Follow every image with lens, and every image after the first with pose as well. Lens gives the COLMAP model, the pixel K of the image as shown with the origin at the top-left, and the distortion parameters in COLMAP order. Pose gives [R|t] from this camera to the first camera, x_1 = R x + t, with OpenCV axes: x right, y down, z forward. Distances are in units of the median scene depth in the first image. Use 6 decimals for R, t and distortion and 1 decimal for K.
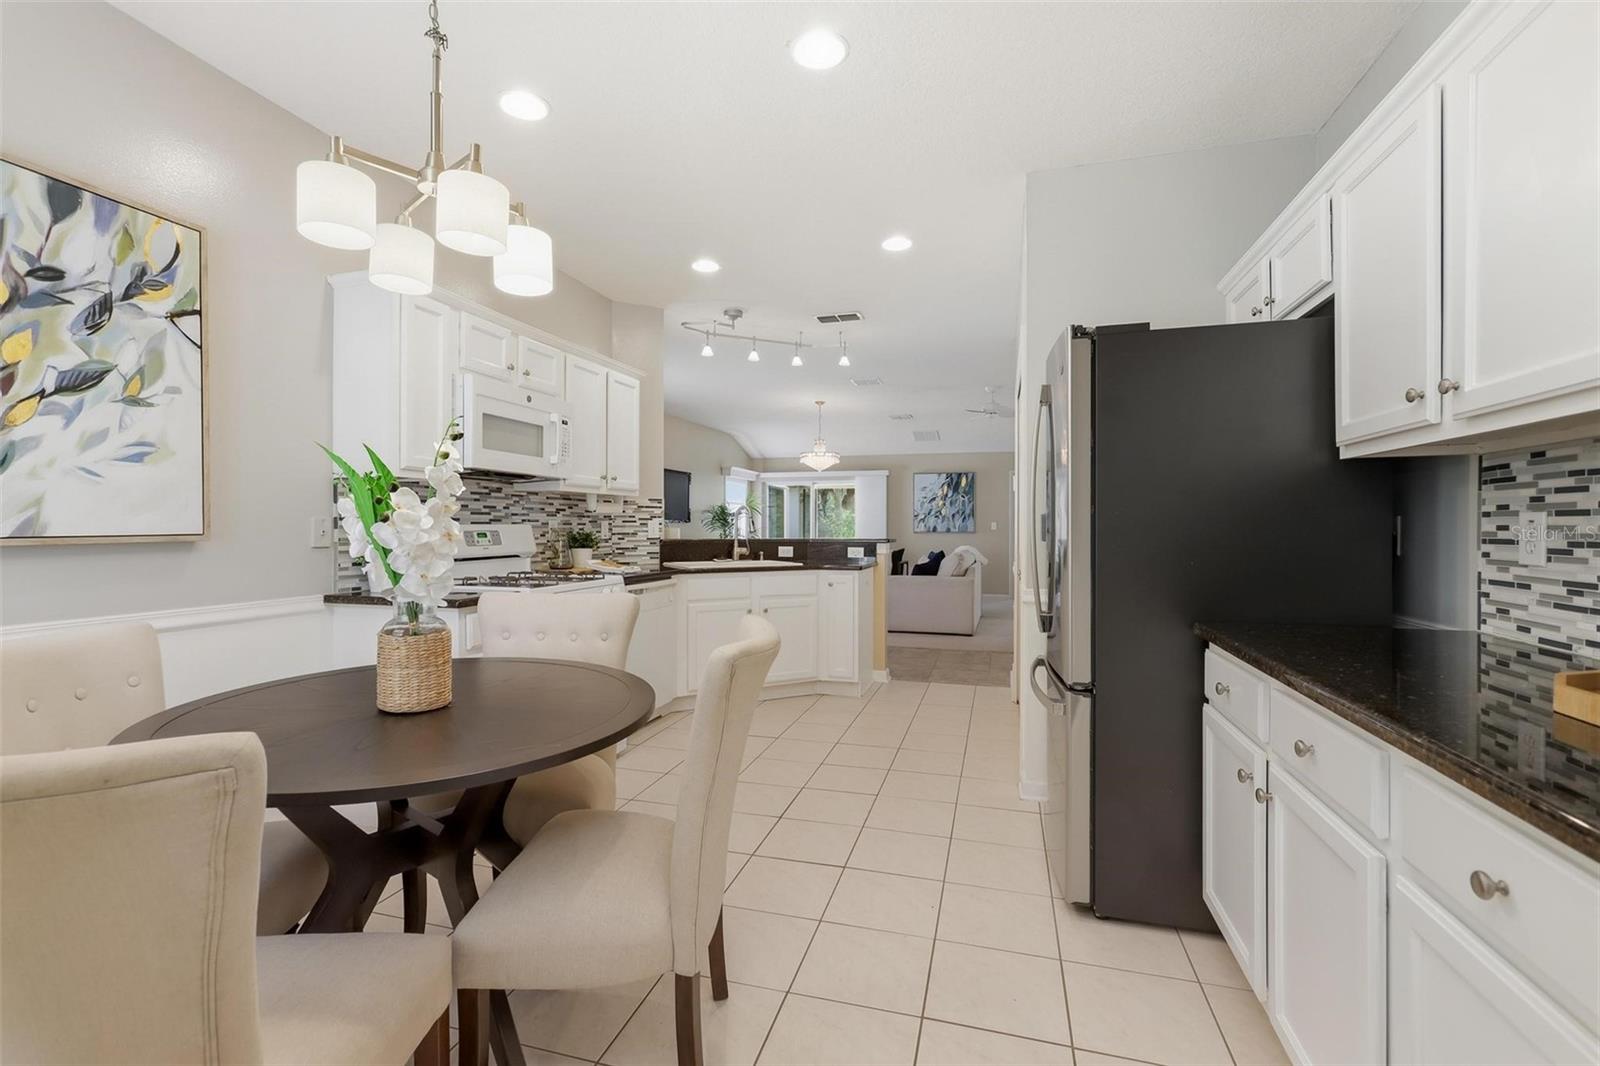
lens RADIAL K [[703.8, 0, 800.4], [0, 703.8, 528.7], [0, 0, 1]] dist [-0.001486, -0.000089]
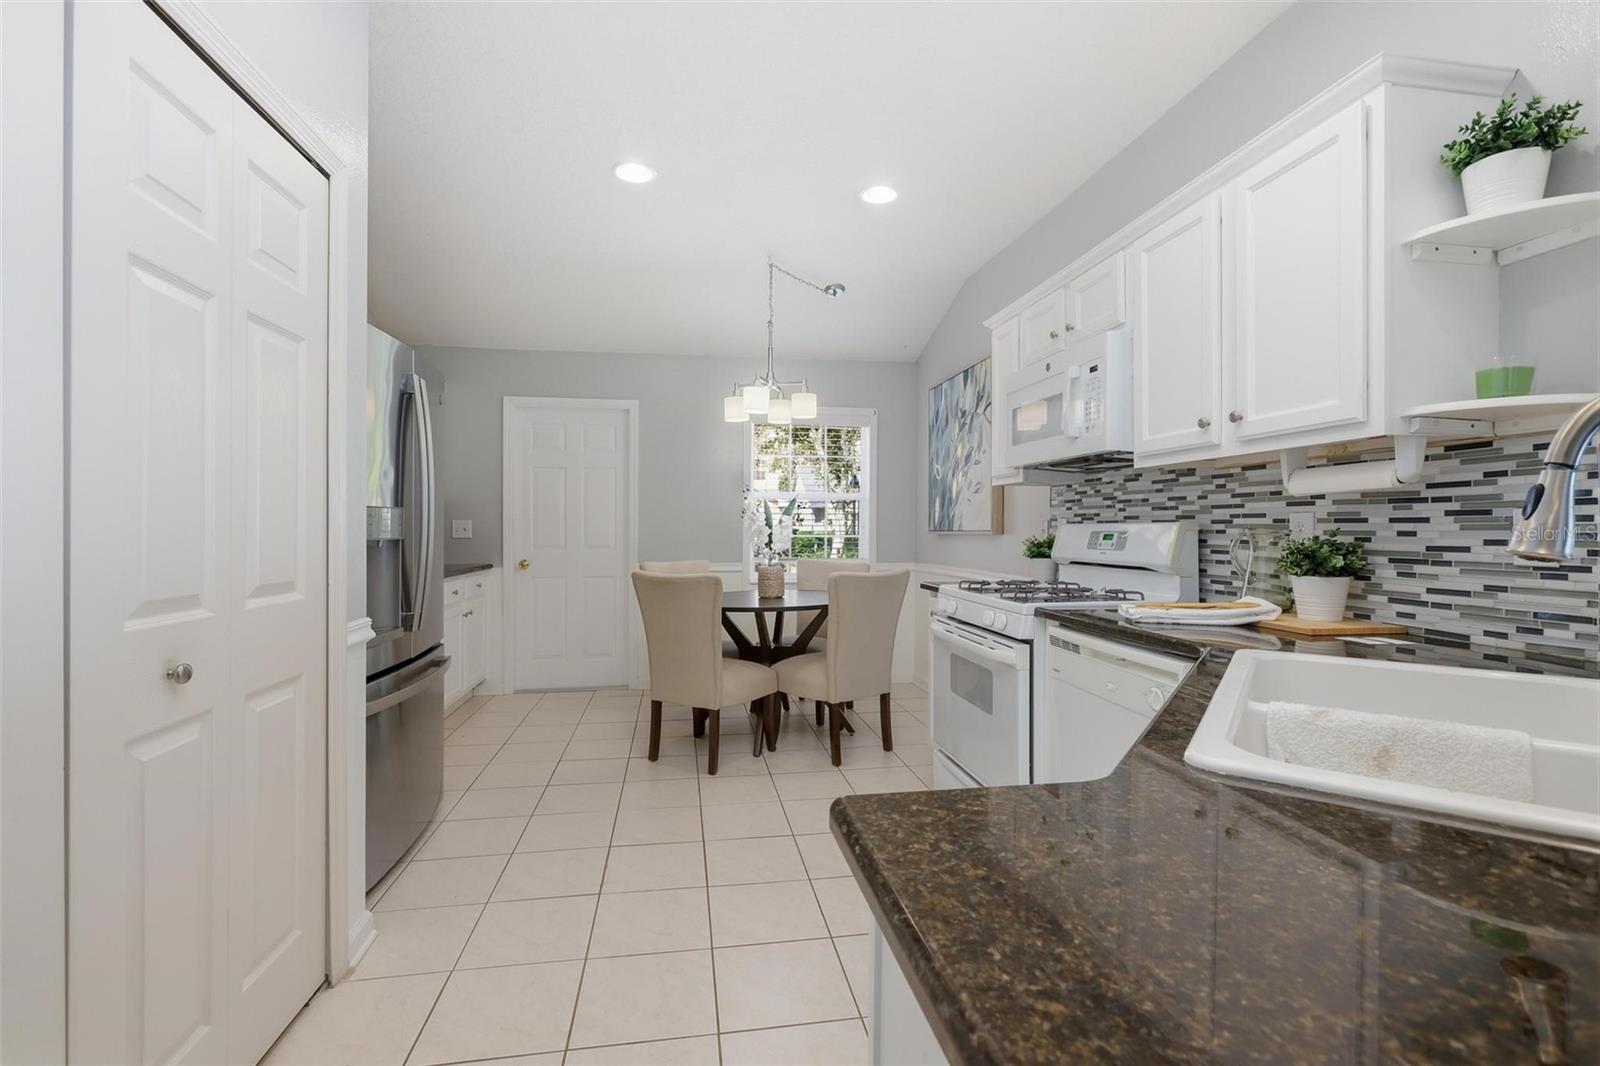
lens RADIAL K [[703.8, 0, 797.6], [0, 703.8, 528.1], [0, 0, 1]] dist [-0.001486, -0.000089]
pose [[-0.897996, -0.000290, -0.440003, 0.185091], [-0.003331, 0.999976, 0.006139, -0.003750], [0.439990, 0.006978, -0.897975, 1.294845]]
